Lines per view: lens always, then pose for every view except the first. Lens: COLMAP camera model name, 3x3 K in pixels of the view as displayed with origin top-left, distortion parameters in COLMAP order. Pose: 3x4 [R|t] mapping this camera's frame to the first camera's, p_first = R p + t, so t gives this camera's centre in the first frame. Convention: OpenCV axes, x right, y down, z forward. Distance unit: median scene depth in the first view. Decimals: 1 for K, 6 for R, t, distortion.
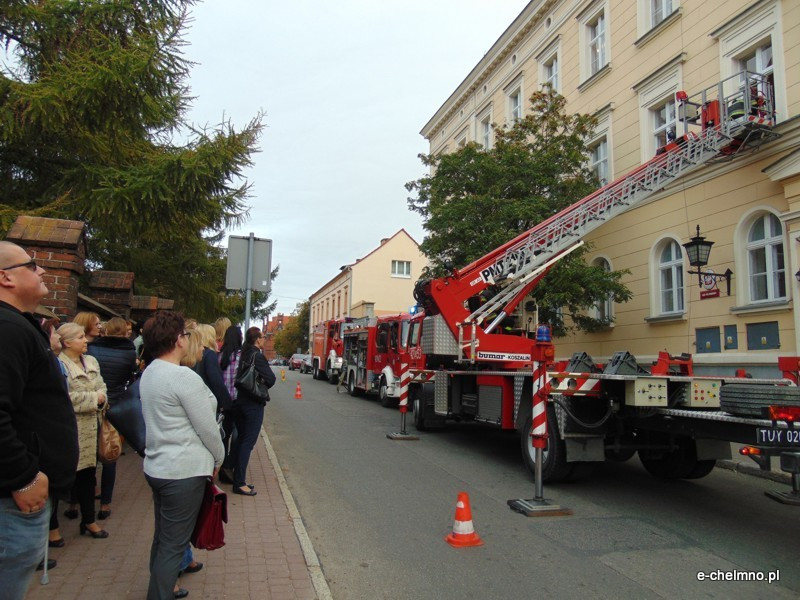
lens RADIAL K [[687.7, 0, 400.0], [0, 687.7, 300.0], [0, 0, 1]] dist [-0.013526, 0.012434]
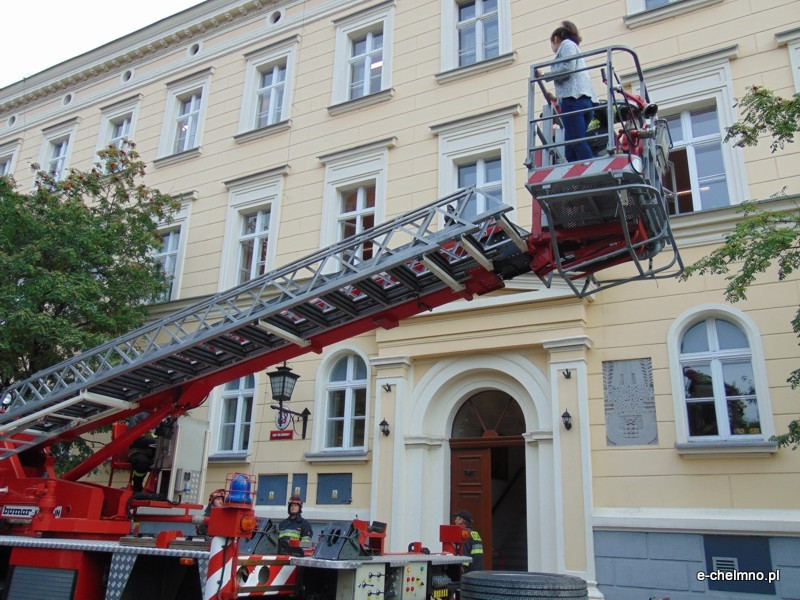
lens RADIAL K [[687.7, 0, 400.0], [0, 687.7, 300.0], [0, 0, 1]] dist [-0.013526, 0.012434]
pose [[0.678080, 0.232459, 0.697259, -0.089495], [-0.100487, 0.969080, -0.225359, 0.006849], [-0.728086, 0.082746, 0.680473, 0.295505]]
